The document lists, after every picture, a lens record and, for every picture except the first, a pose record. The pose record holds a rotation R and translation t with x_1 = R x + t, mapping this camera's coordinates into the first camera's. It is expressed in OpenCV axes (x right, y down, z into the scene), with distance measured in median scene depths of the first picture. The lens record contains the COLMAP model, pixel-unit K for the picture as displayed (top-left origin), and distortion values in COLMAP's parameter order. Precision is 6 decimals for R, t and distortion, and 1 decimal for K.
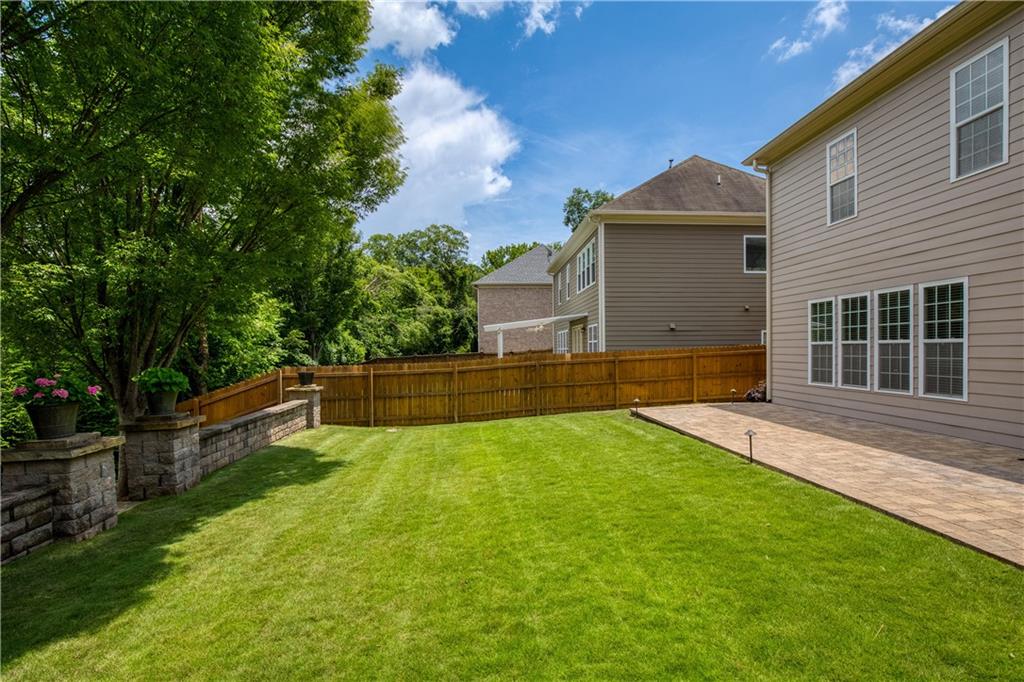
lens RADIAL K [[482.8, 0, 523.0], [0, 482.8, 357.2], [0, 0, 1]] dist [-0.023773, 0.005985]
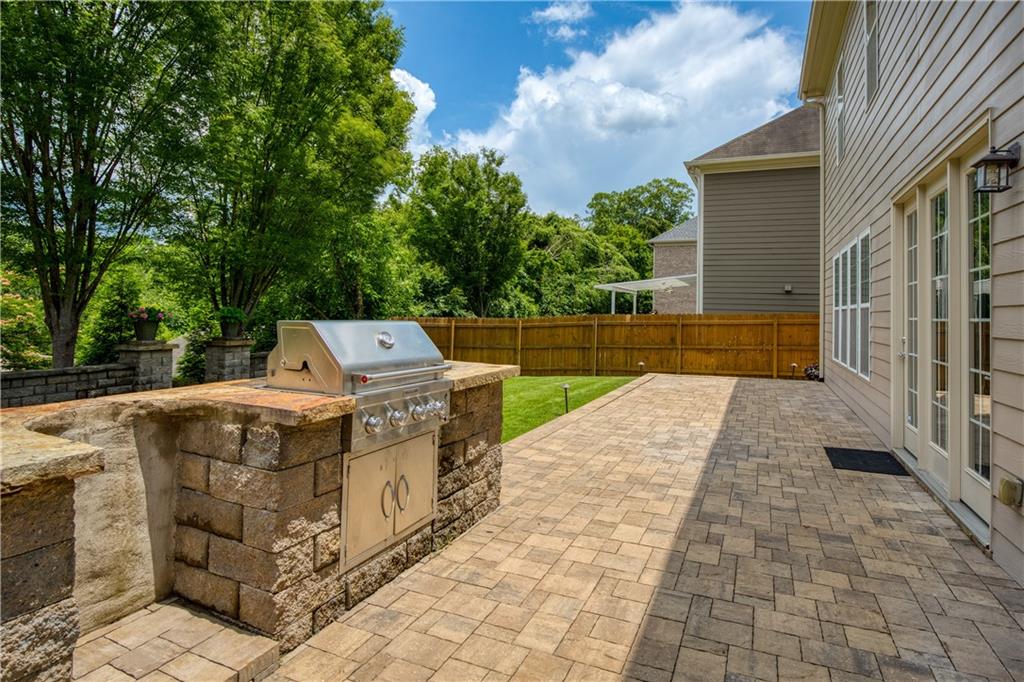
lens RADIAL K [[530.4, 0, 525.0], [0, 530.4, 289.6], [0, 0, 1]] dist [-0.017983, 0.000390]
pose [[0.879170, 0.014495, -0.476288, 0.434671], [-0.043322, 0.997829, -0.049600, 0.004096], [0.474535, 0.064241, 0.877889, -0.031036]]
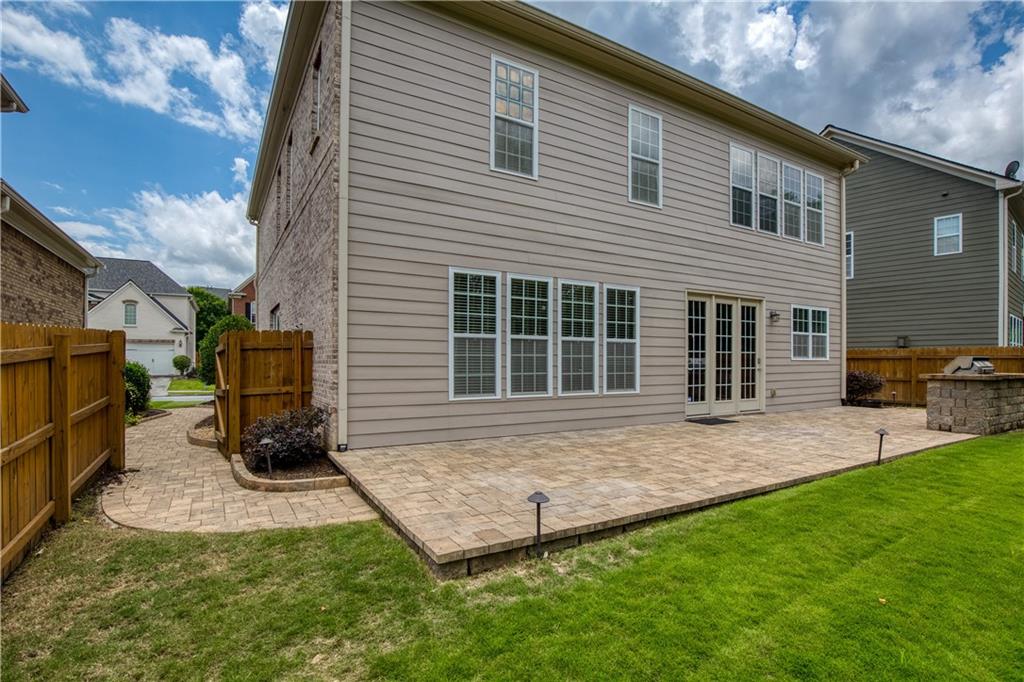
lens RADIAL K [[501.7, 0, 516.4], [0, 501.7, 363.1], [0, 0, 1]] dist [-0.024743, 0.001205]
pose [[-0.447242, 0.004244, 0.894403, -0.023020], [0.015337, 0.999878, 0.002925, 0.005604], [-0.894281, 0.015025, -0.447253, 0.940942]]
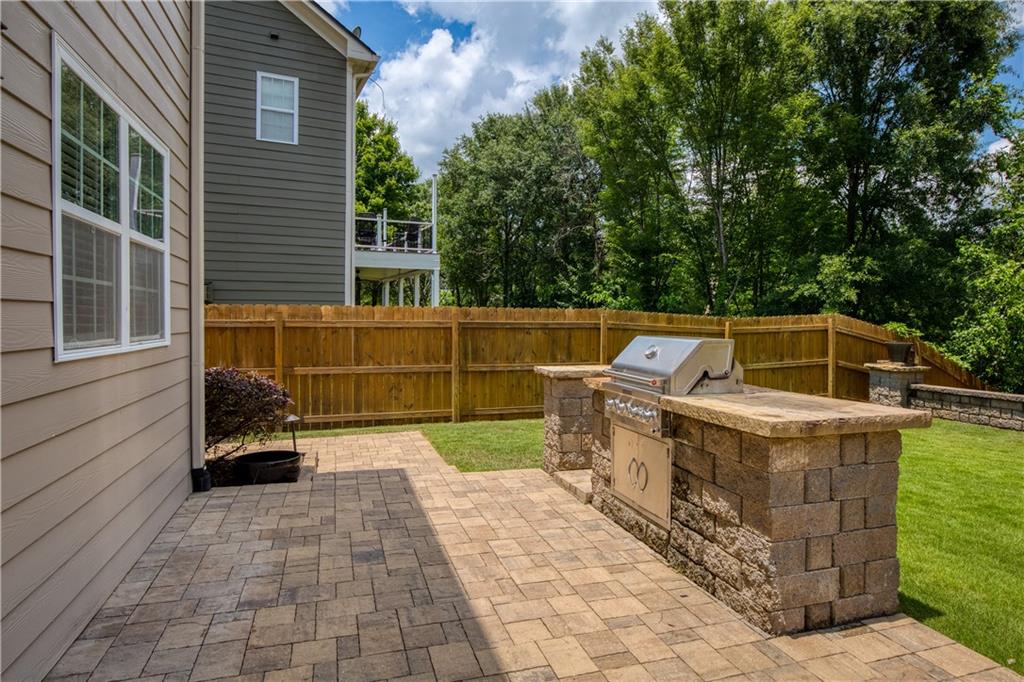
lens RADIAL K [[577.2, 0, 523.6], [0, 577.2, 324.9], [0, 0, 1]] dist [-0.022433, 0.000015]
pose [[-0.970541, 0.010021, -0.240726, 0.417457], [0.003519, 0.999618, 0.027421, -0.004535], [0.240909, 0.025766, -0.970206, 0.357287]]
